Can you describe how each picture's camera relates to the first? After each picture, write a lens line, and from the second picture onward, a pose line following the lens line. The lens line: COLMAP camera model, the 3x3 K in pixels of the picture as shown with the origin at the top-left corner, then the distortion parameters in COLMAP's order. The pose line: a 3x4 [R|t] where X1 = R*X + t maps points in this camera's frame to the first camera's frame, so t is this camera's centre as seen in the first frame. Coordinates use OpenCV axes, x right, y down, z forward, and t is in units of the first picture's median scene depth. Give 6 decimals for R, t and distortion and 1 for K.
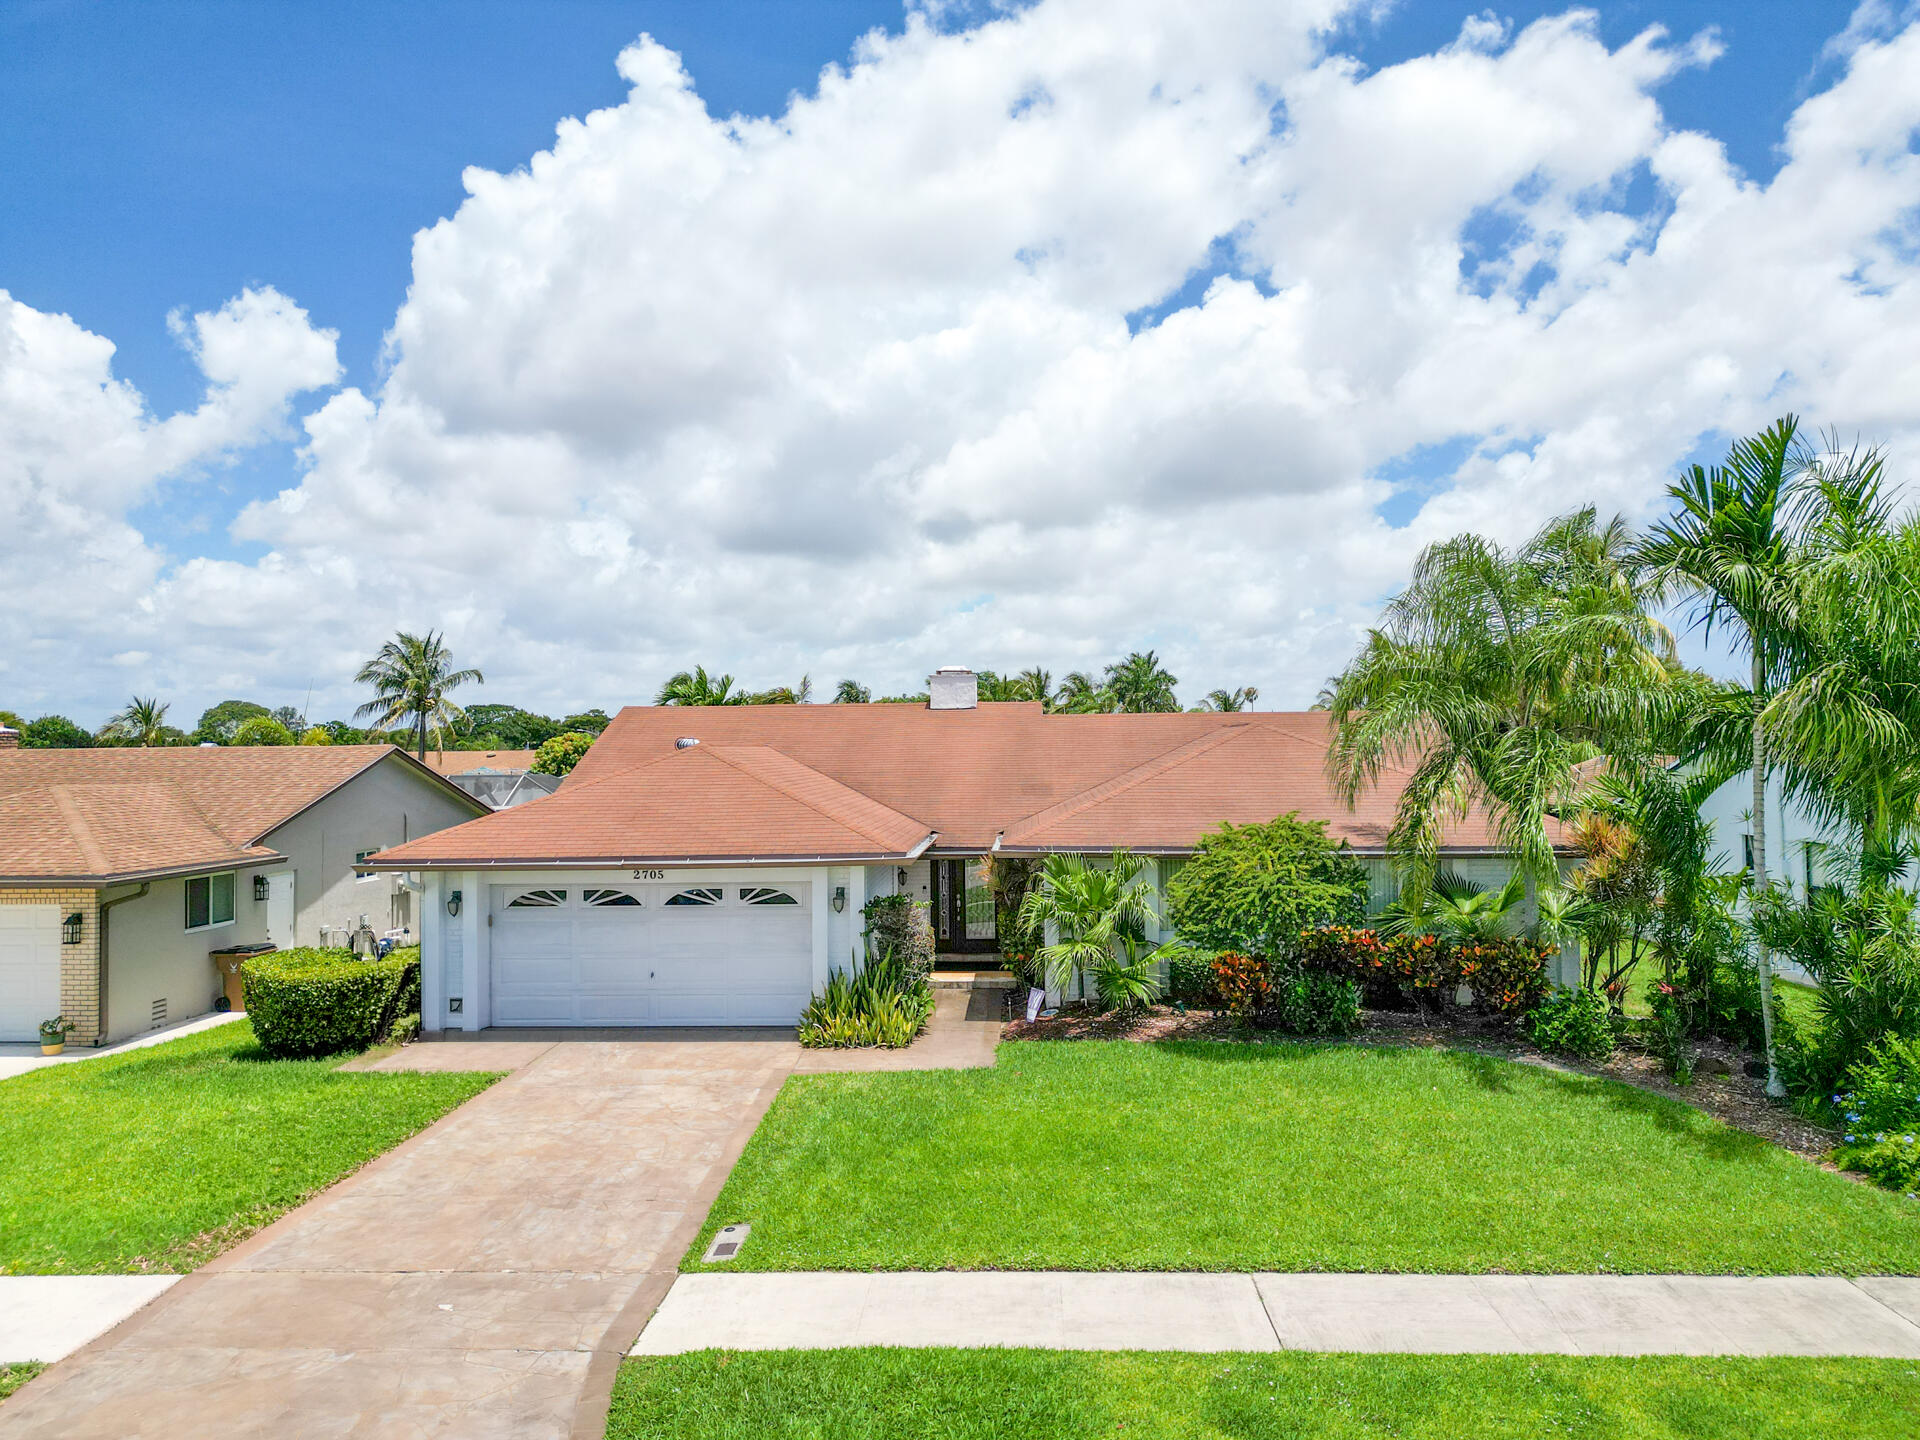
lens RADIAL K [[1351.2, 0, 960.8], [0, 1351.2, 721.0], [0, 0, 1]] dist [0.052425, -0.041039]
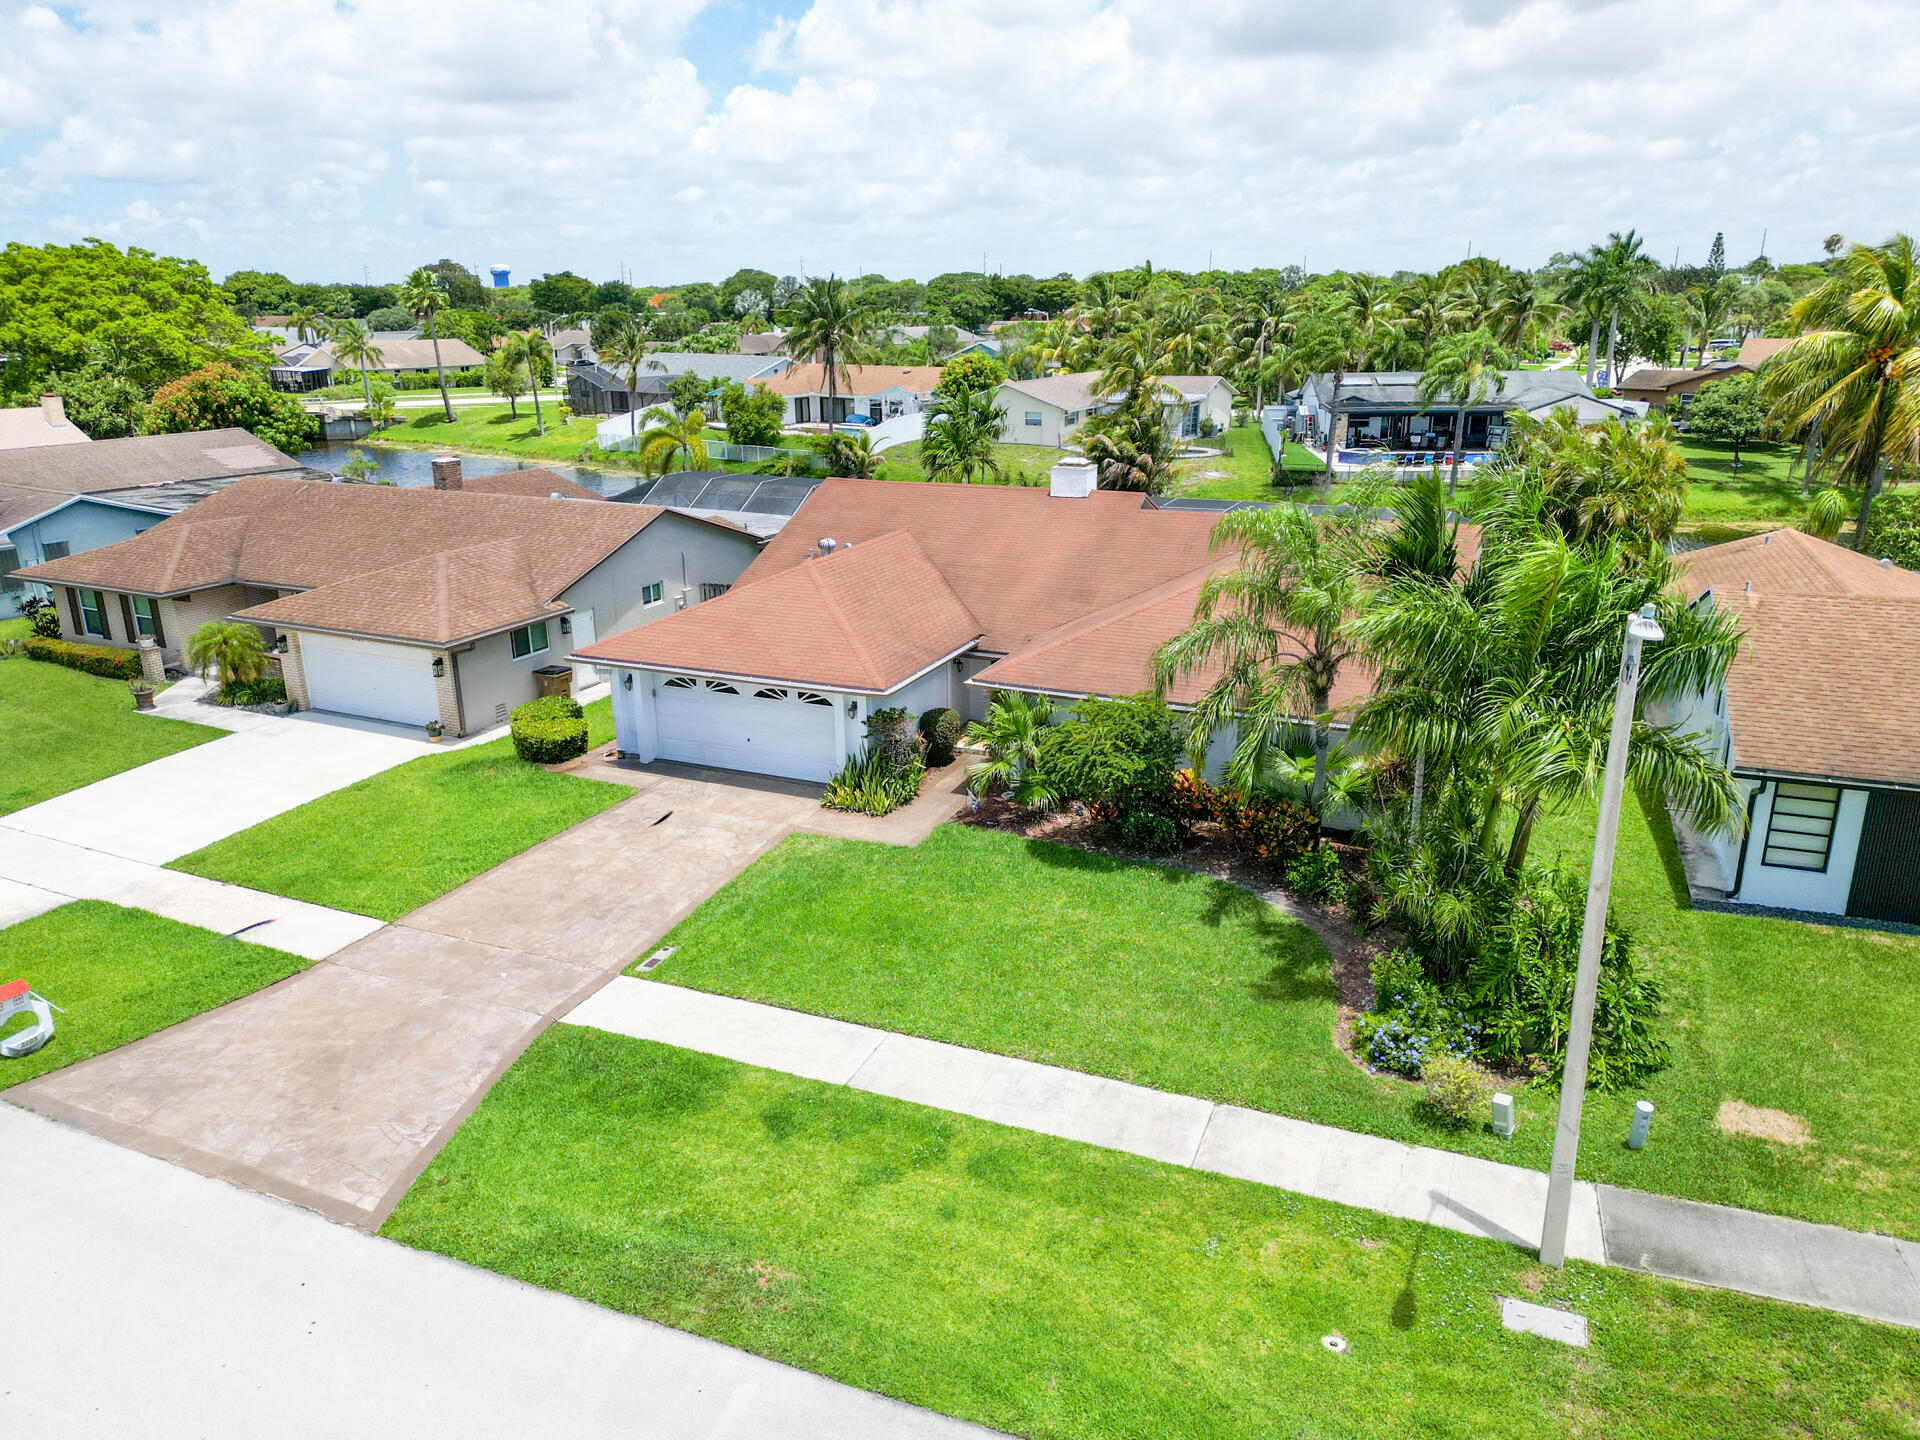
lens RADIAL K [[1351.2, 0, 956.9], [0, 1351.2, 713.7], [0, 0, 1]] dist [0.052425, -0.041039]
pose [[0.934525, 0.106491, -0.339591, 0.516156], [0.008042, 0.947622, 0.319292, -0.330590], [0.355806, -0.301118, 0.884721, -0.237685]]
